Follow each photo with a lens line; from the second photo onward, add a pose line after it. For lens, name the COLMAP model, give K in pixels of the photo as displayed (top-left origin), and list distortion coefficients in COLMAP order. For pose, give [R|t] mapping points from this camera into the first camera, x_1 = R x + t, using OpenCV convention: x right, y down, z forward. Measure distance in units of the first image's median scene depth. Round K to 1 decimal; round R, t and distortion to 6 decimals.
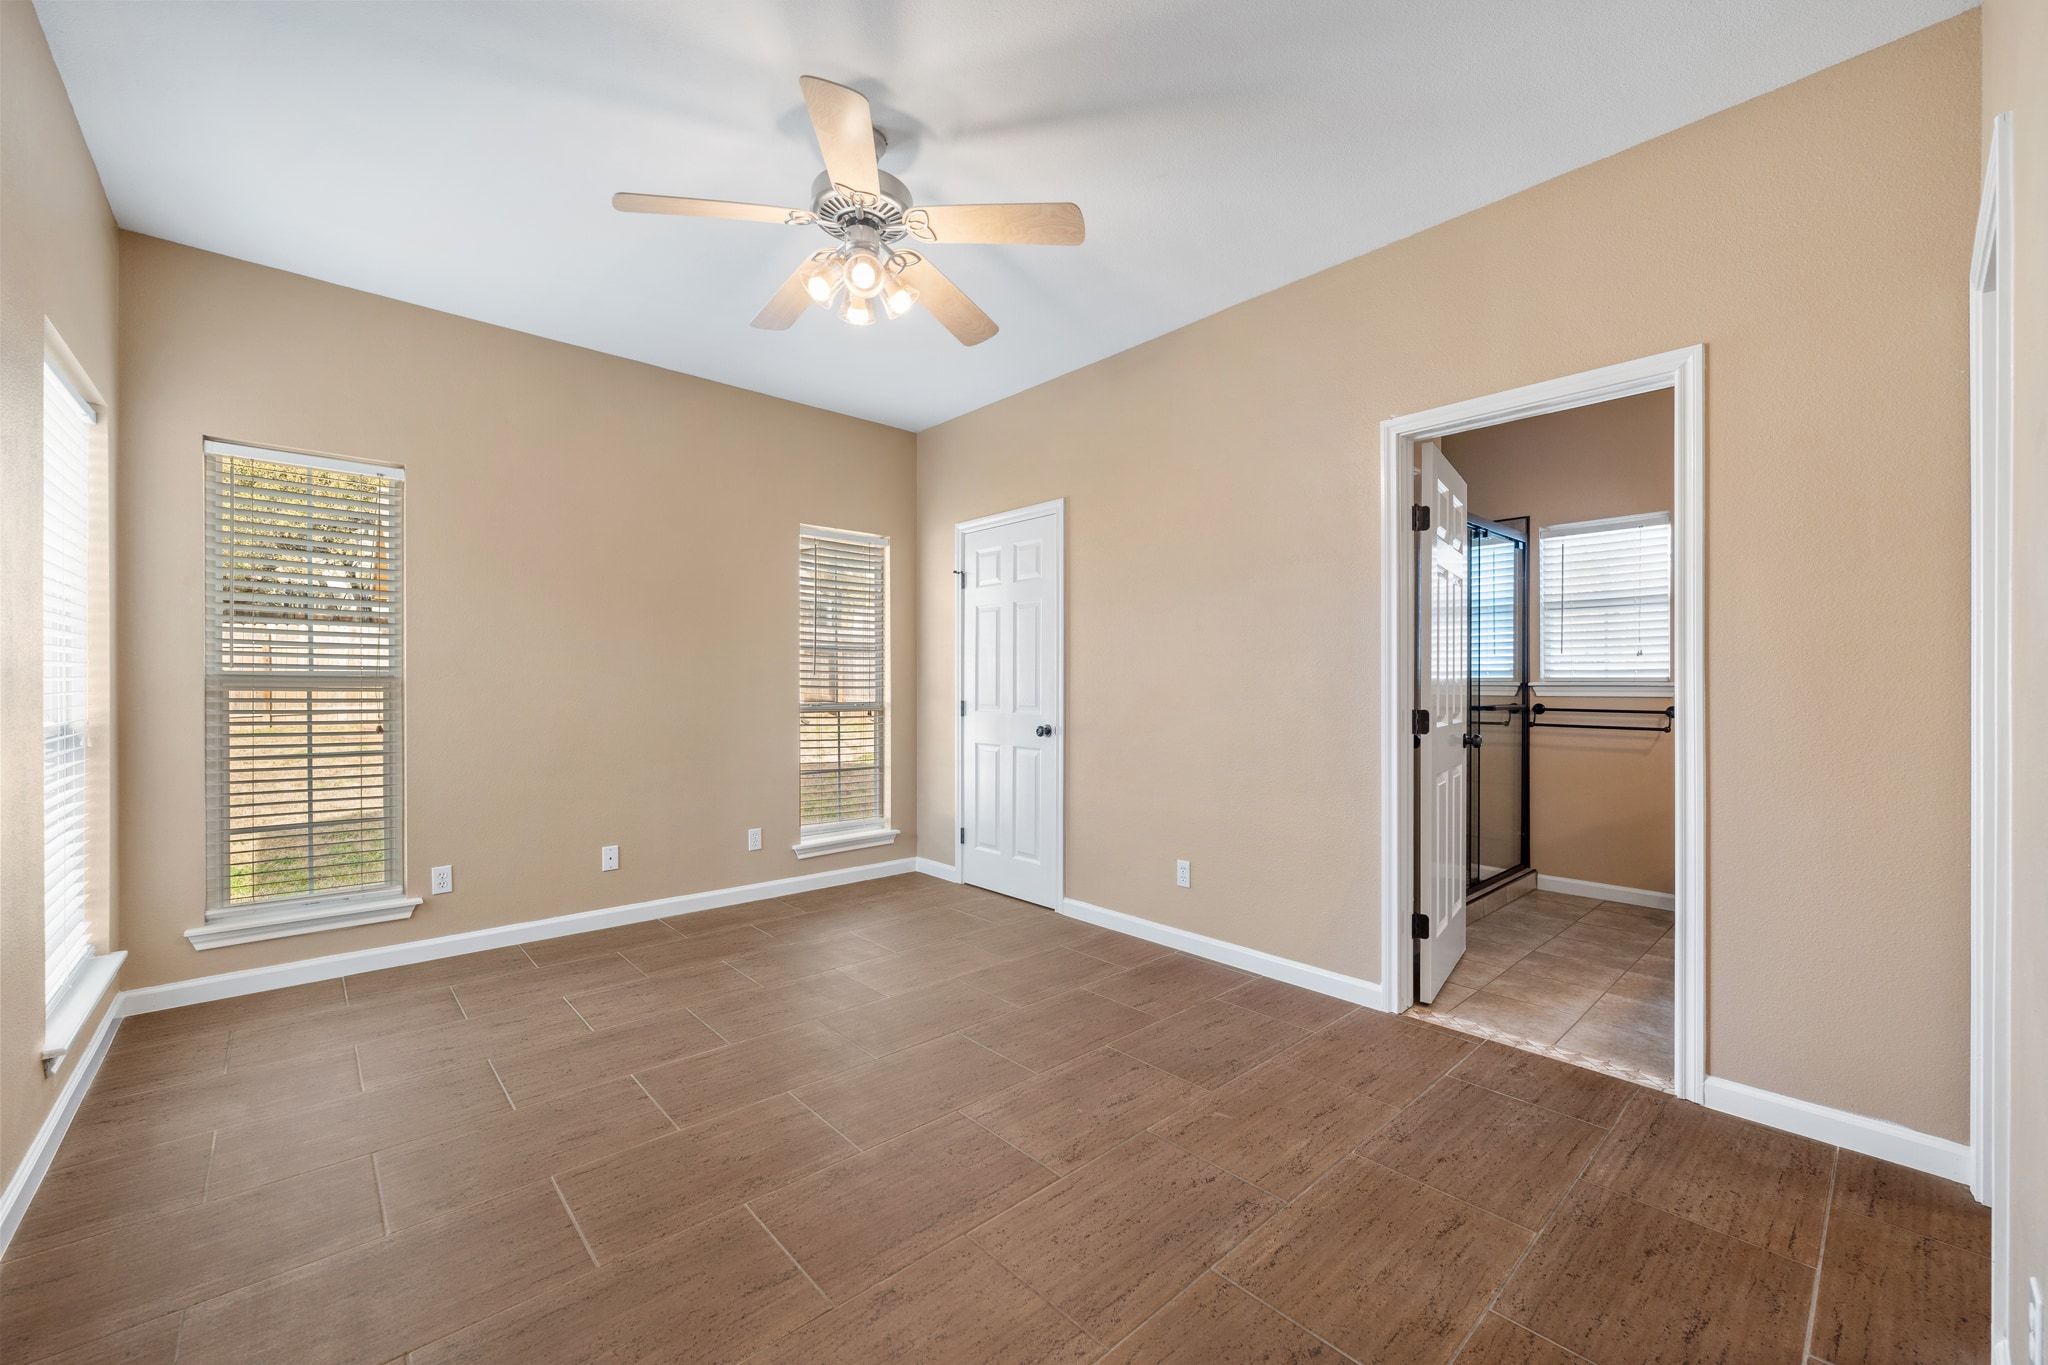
lens RADIAL K [[805.9, 0, 1020.5], [0, 805.9, 686.5], [0, 0, 1]] dist [-0.000158, 0.000043]
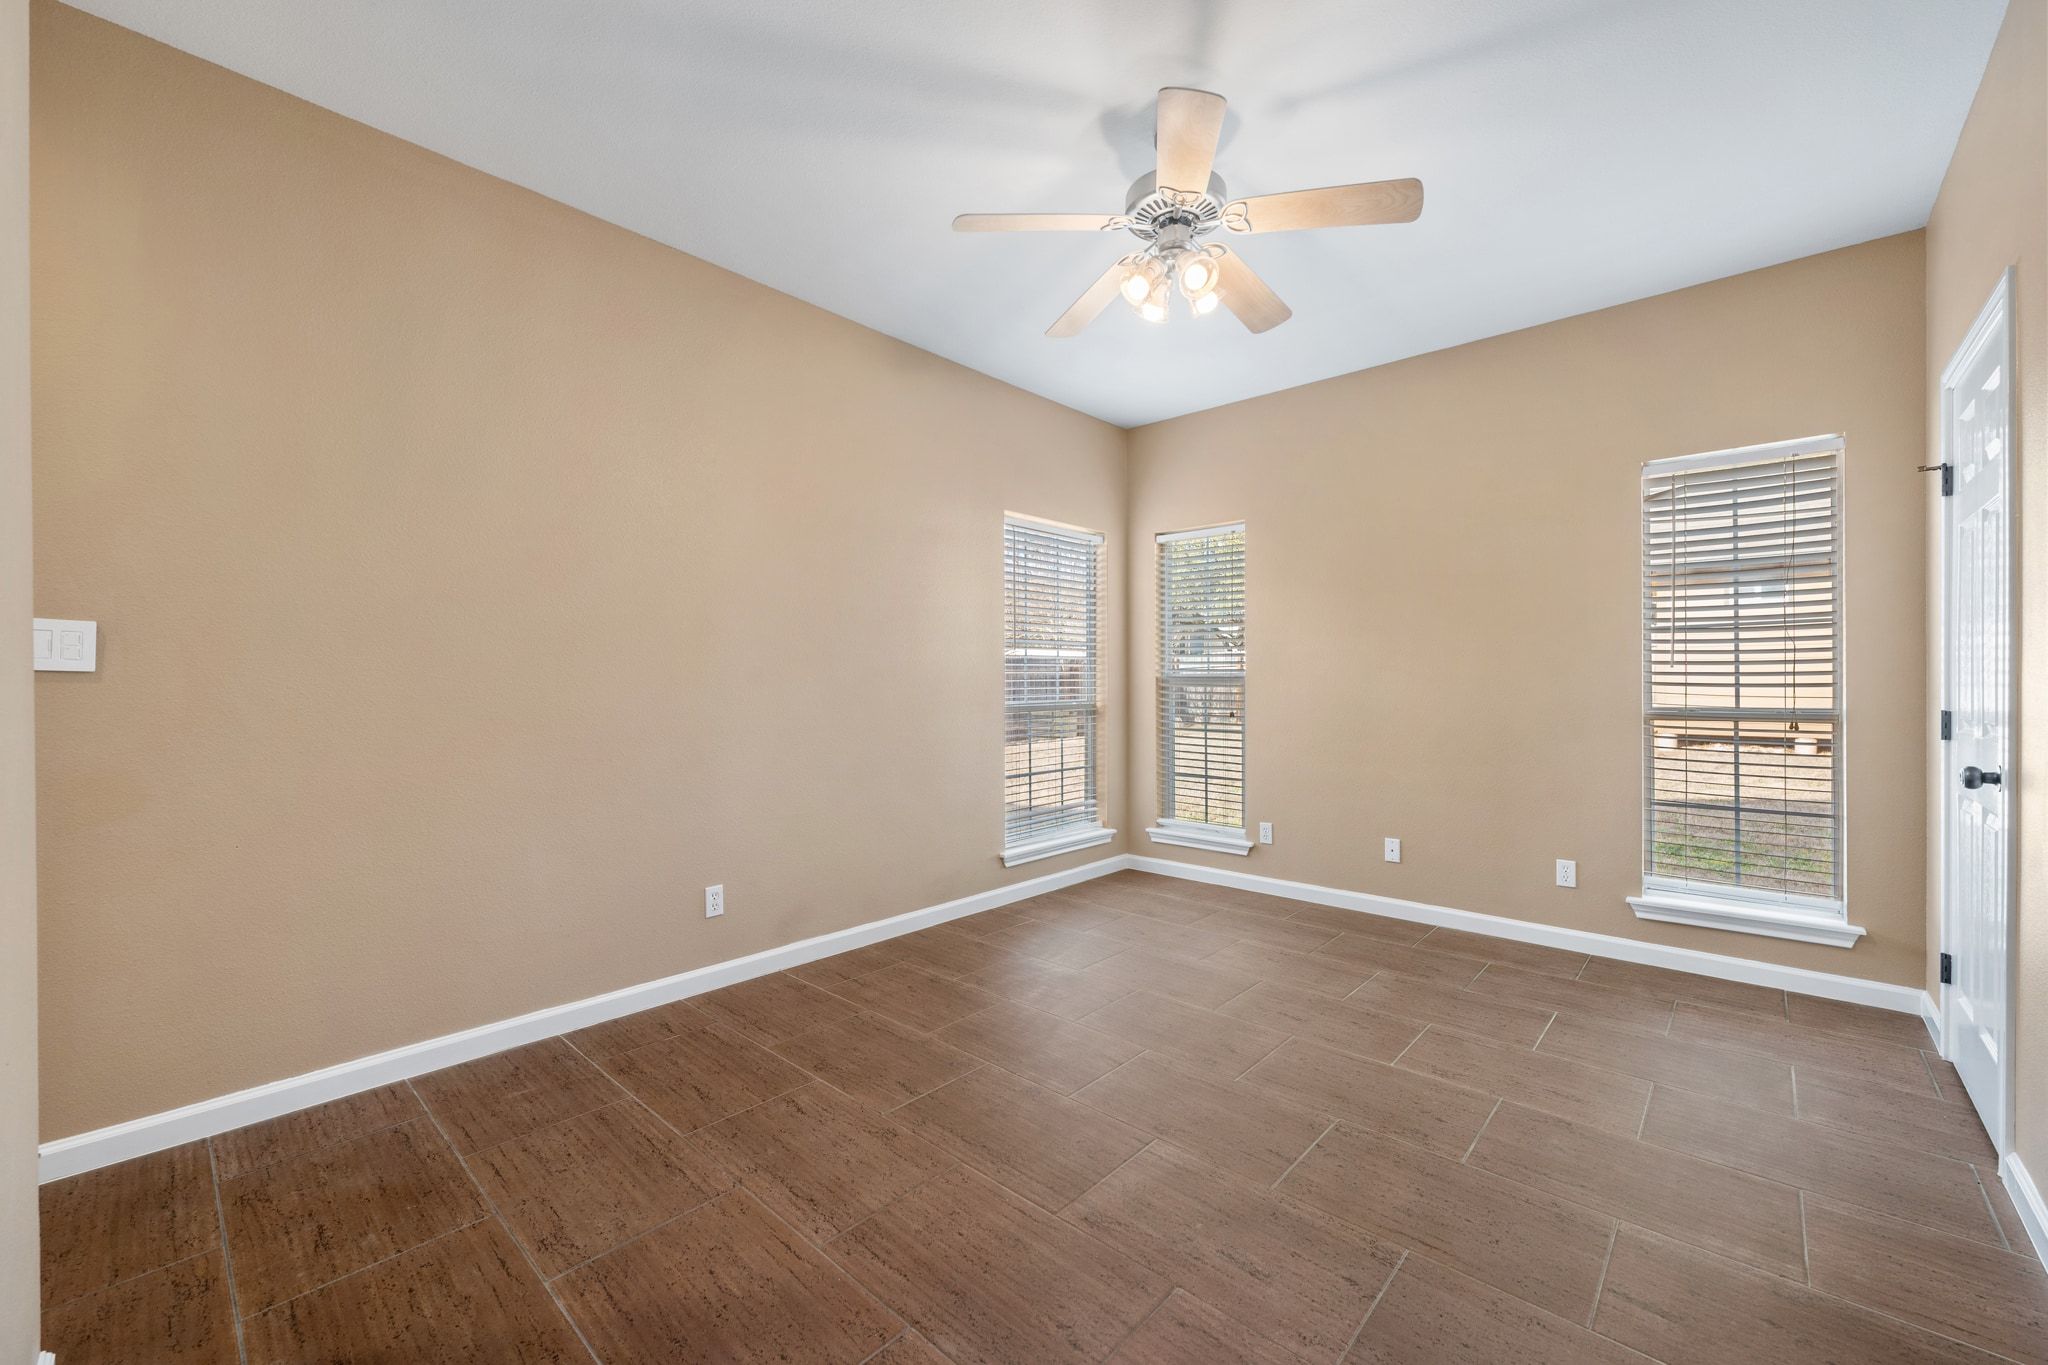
lens RADIAL K [[807.8, 0, 1022.1], [0, 807.8, 685.0], [0, 0, 1]] dist [0.000750, -0.000063]
pose [[0.096682, -0.000176, -0.995315, 0.776871], [-0.000209, 1.000000, -0.000197, 0.002873], [0.995315, 0.000227, 0.096682, 0.701529]]
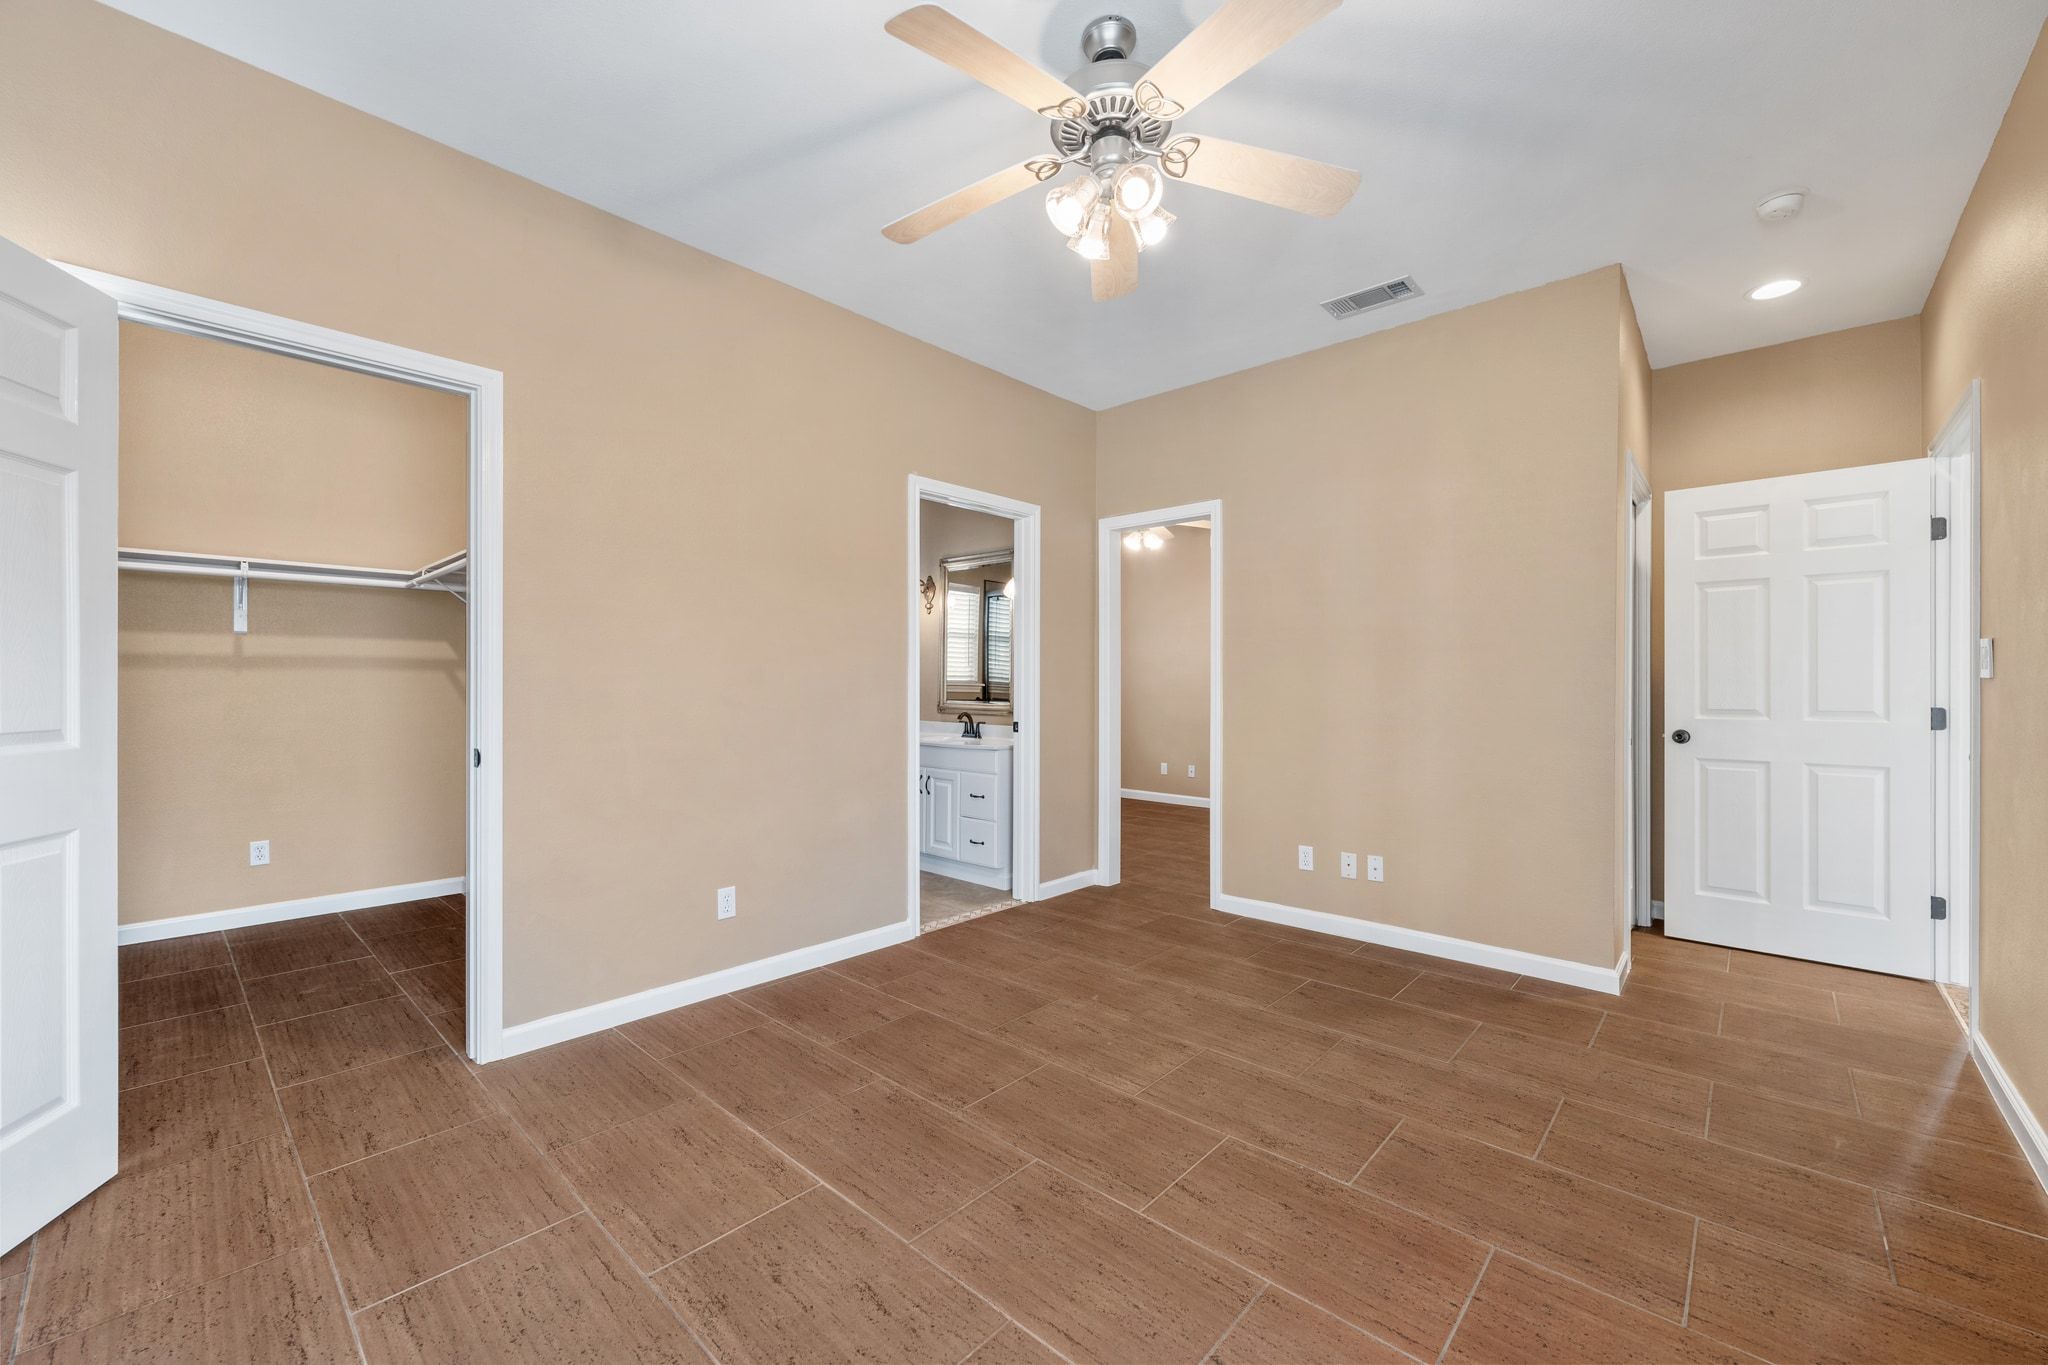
lens RADIAL K [[807.8, 0, 1022.1], [0, 807.8, 685.0], [0, 0, 1]] dist [0.000750, -0.000063]
pose [[-0.093951, -0.001911, 0.995575, -1.015915], [-0.003373, 0.999993, 0.001601, -0.000836], [-0.995571, -0.003208, -0.093957, 1.153800]]
